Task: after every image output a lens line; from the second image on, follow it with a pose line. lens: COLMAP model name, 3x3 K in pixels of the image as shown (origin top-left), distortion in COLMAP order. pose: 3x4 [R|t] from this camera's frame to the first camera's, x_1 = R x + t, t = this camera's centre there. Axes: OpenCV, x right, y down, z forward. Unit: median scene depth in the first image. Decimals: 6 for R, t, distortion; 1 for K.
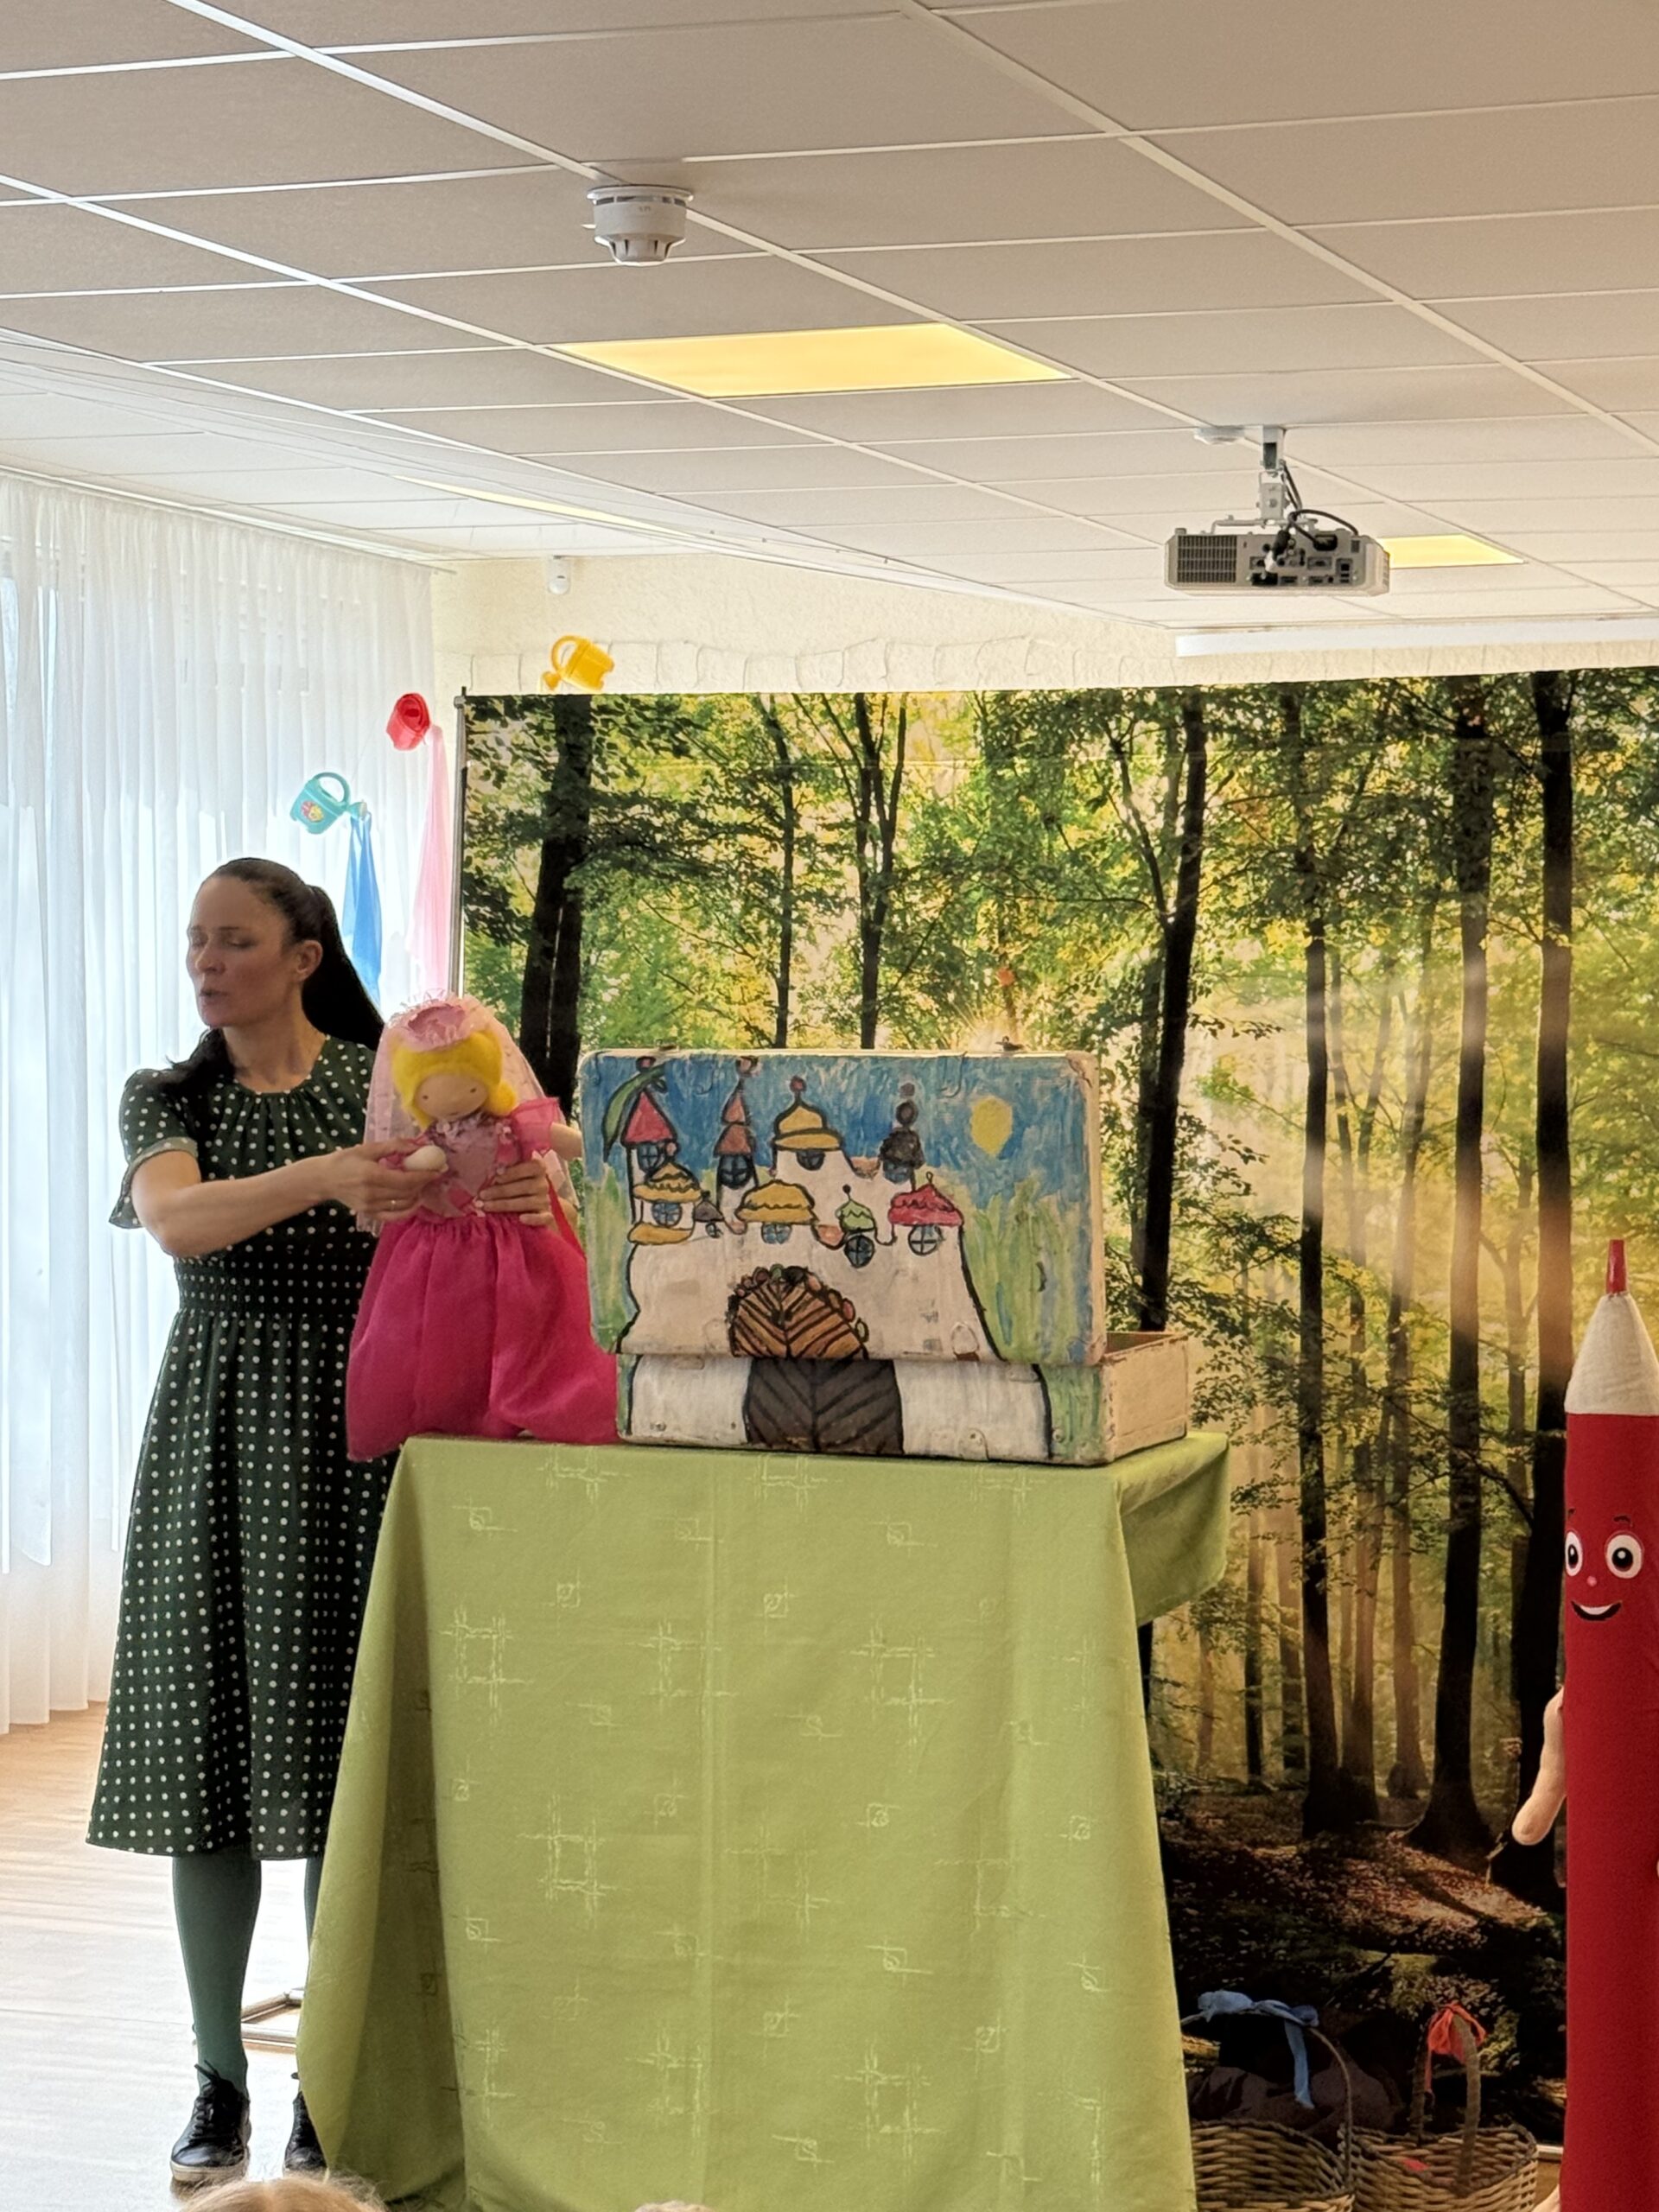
lens RADIAL K [[4557.8, 0, 862.8], [0, 4557.8, 1090.6], [0, 0, 1]] dist [0.112002, 0.000000]
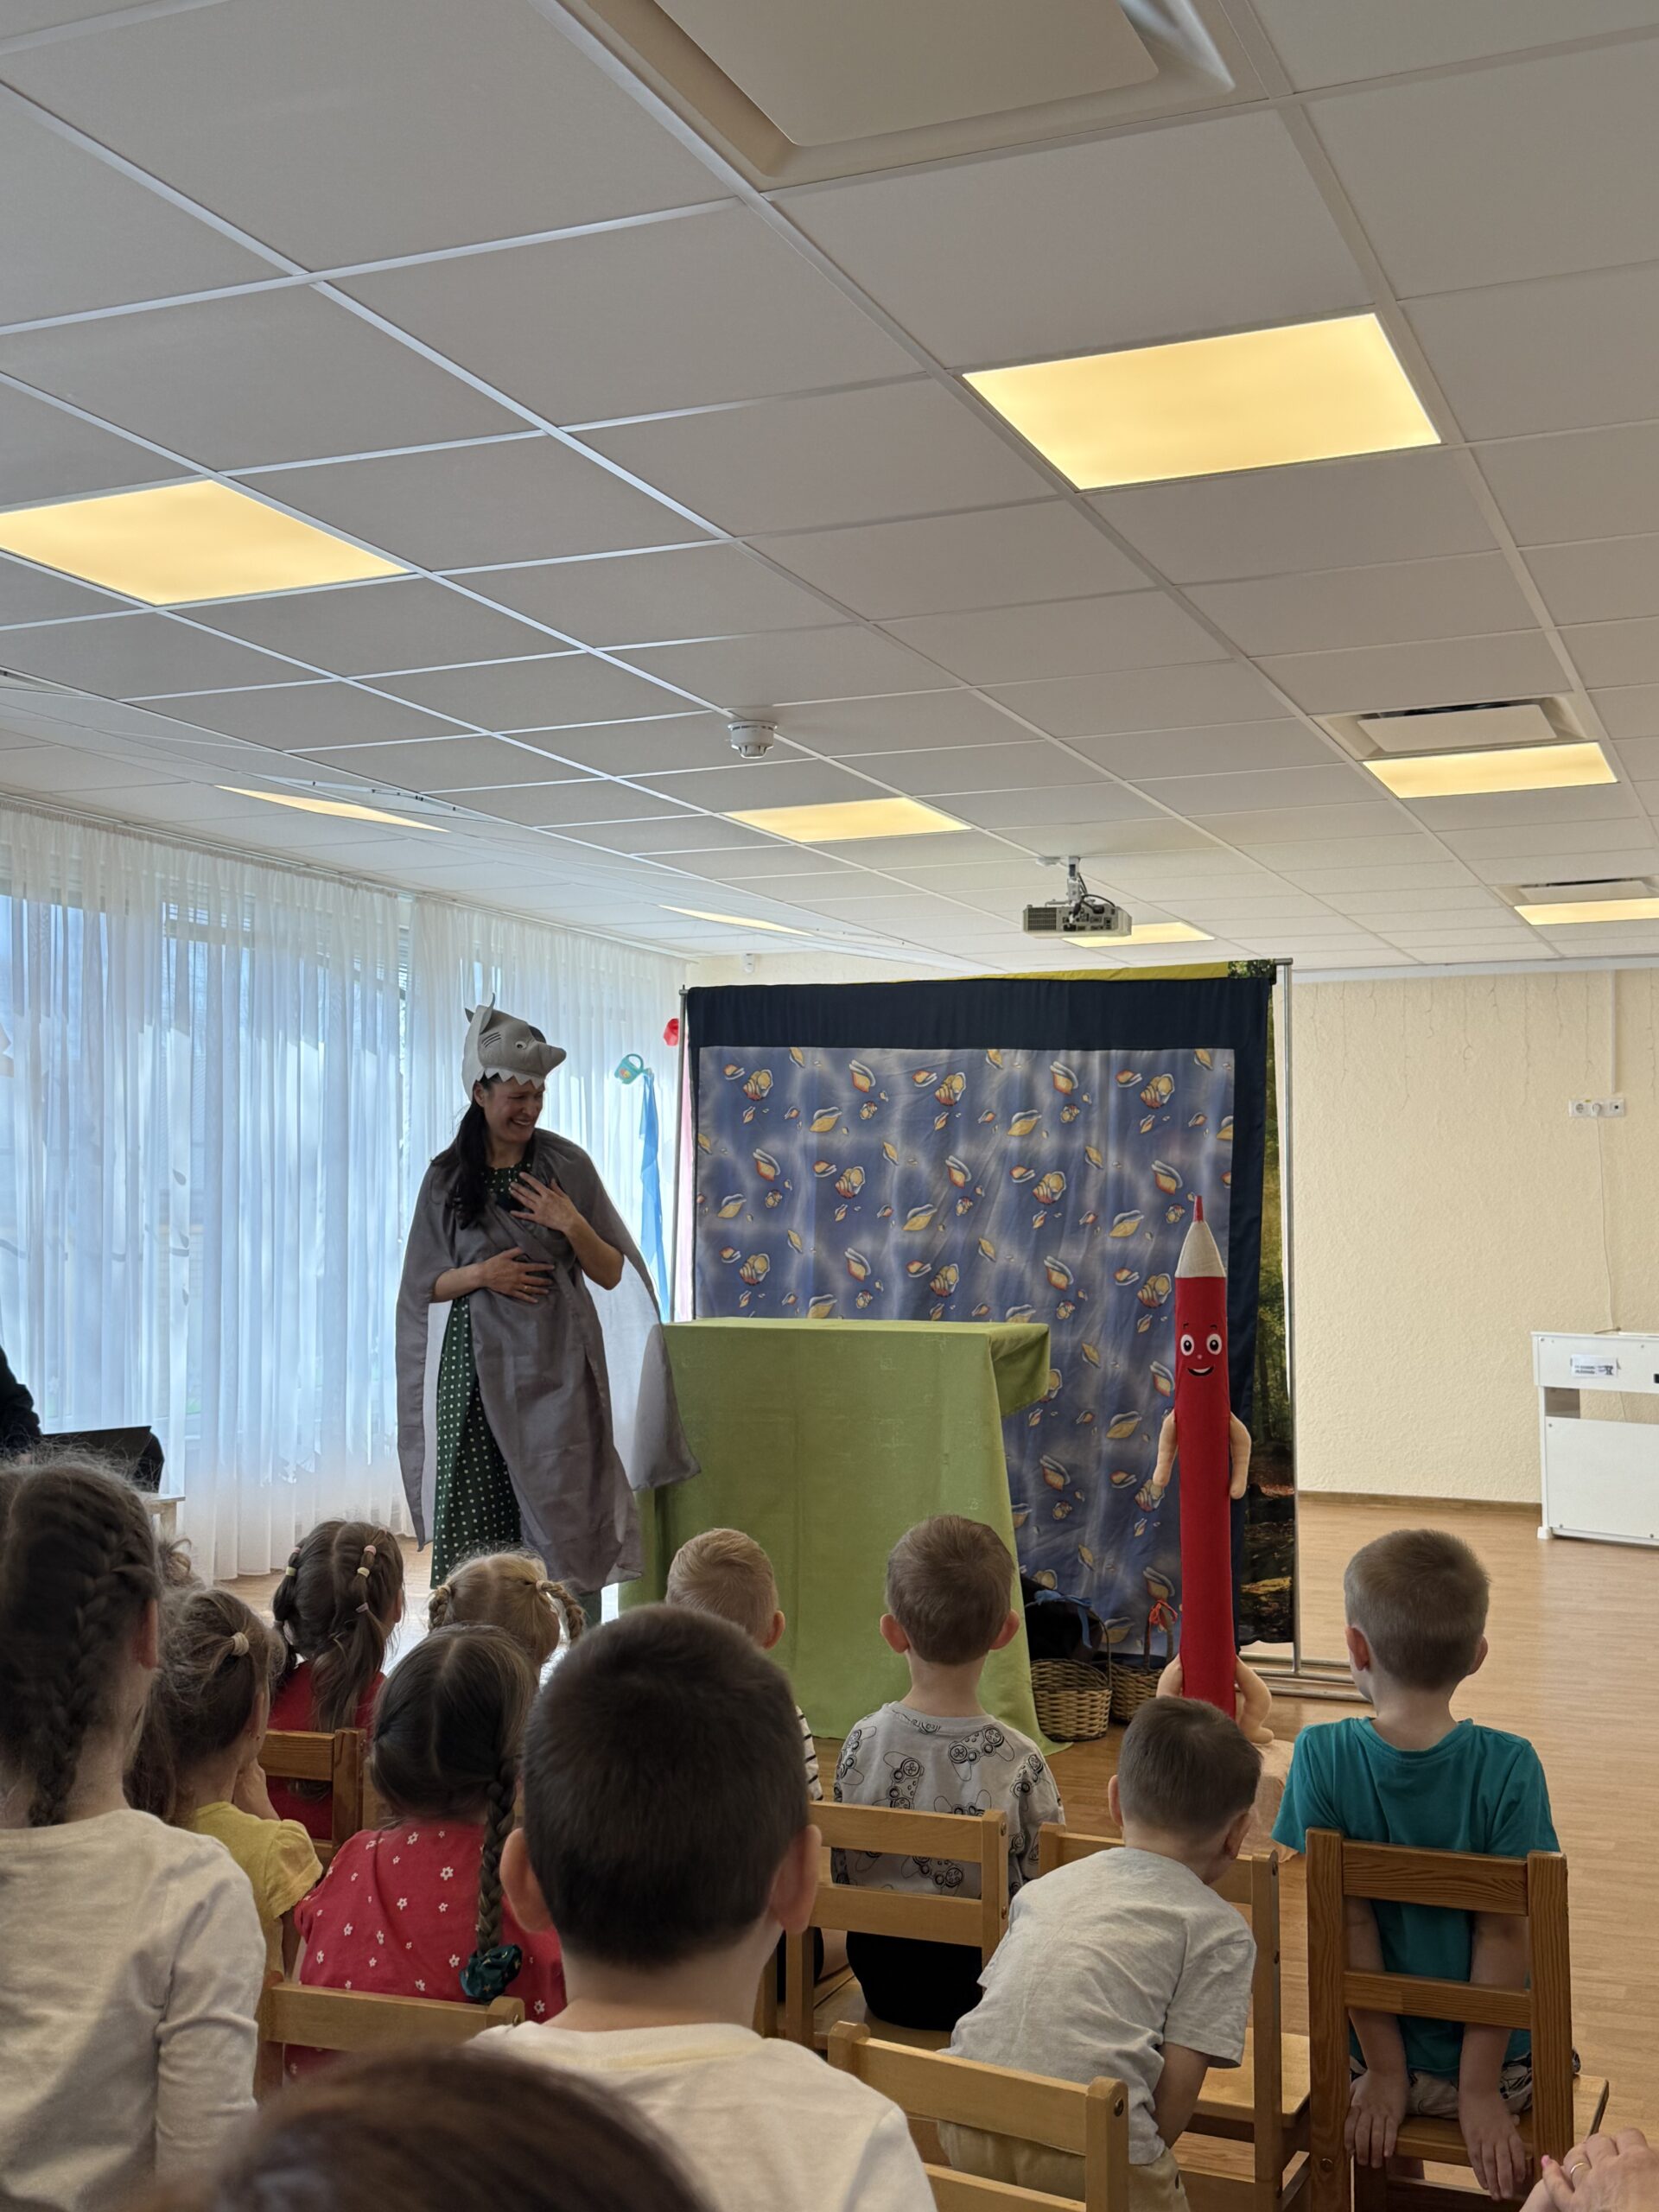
lens RADIAL K [[2387.1, 0, 834.1], [0, 2387.1, 1081.9], [0, 0, 1]] dist [0.112557, 0.000000]
pose [[0.998990, -0.010648, -0.043663, 0.028954], [0.006801, 0.996155, -0.087341, 0.054911], [0.044425, 0.086956, 0.995221, -0.086380]]
